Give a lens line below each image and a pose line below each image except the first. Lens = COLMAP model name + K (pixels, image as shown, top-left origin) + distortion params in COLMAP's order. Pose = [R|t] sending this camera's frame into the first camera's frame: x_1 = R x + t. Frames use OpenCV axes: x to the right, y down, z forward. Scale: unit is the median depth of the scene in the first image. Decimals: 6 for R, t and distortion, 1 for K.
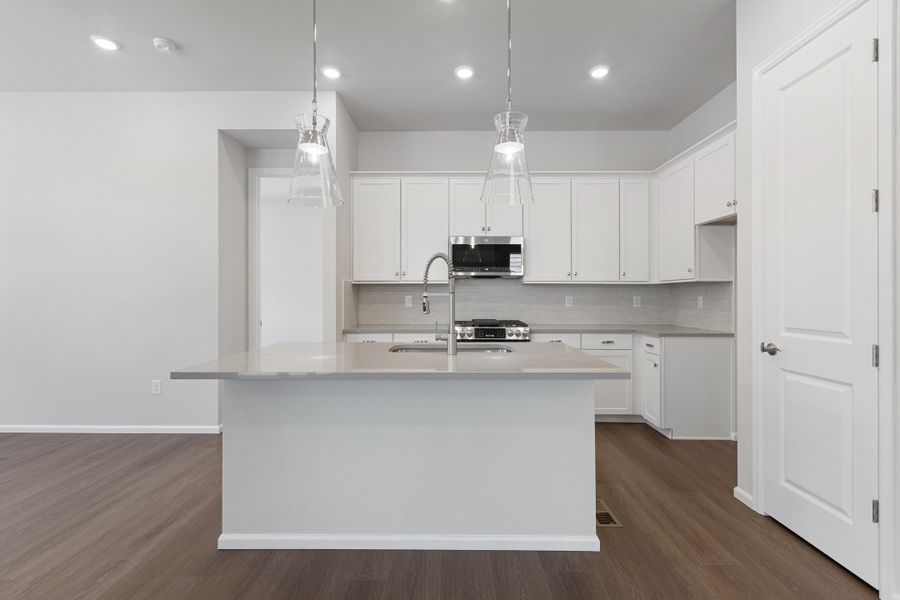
lens RADIAL K [[404.9, 0, 447.1], [0, 404.9, 293.6], [0, 0, 1]] dist [-0.000220, -0.000333]
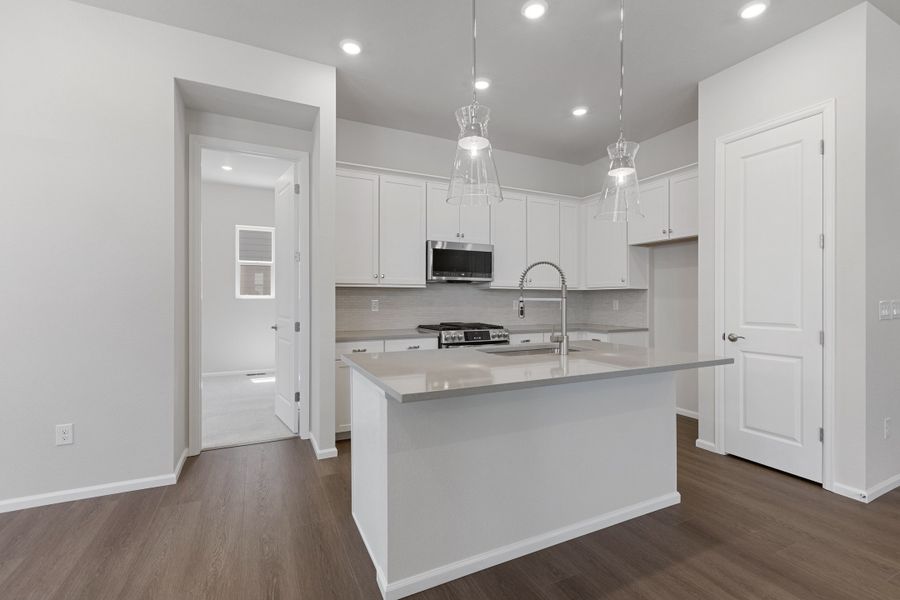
lens RADIAL K [[399.7, 0, 454.4], [0, 399.7, 297.8], [0, 0, 1]] dist [-0.001017, 0.000070]
pose [[0.894158, 0.002411, 0.447745, -0.436567], [-0.003215, 0.999994, 0.001036, -0.001164], [-0.447739, -0.002366, 0.894161, 0.108103]]
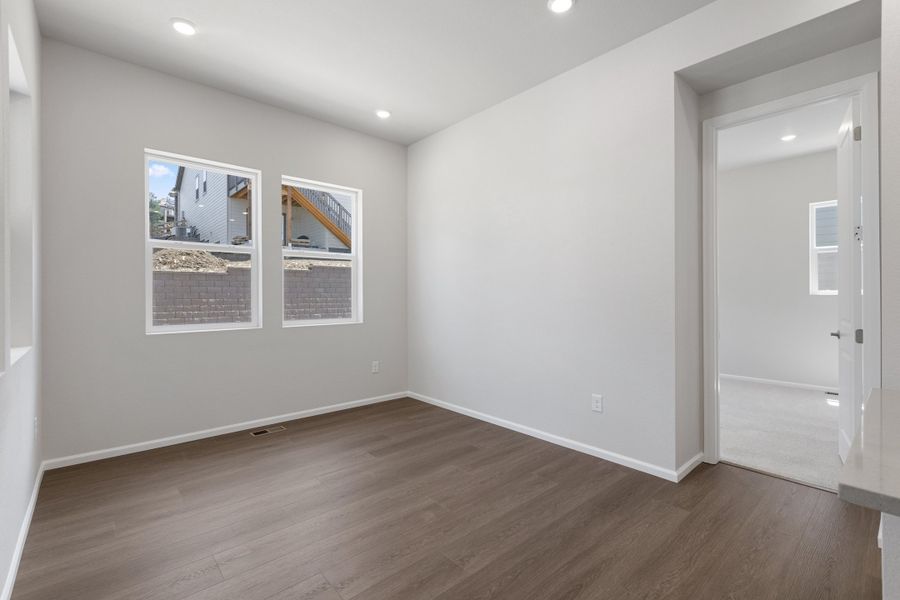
lens RADIAL K [[404.9, 0, 447.1], [0, 404.9, 293.6], [0, 0, 1]] dist [-0.000220, -0.000333]
pose [[0.669255, -0.001548, -0.743031, -0.296744], [0.002479, 0.999997, 0.000150, -0.000700], [0.743028, -0.001942, 0.669257, 0.195192]]
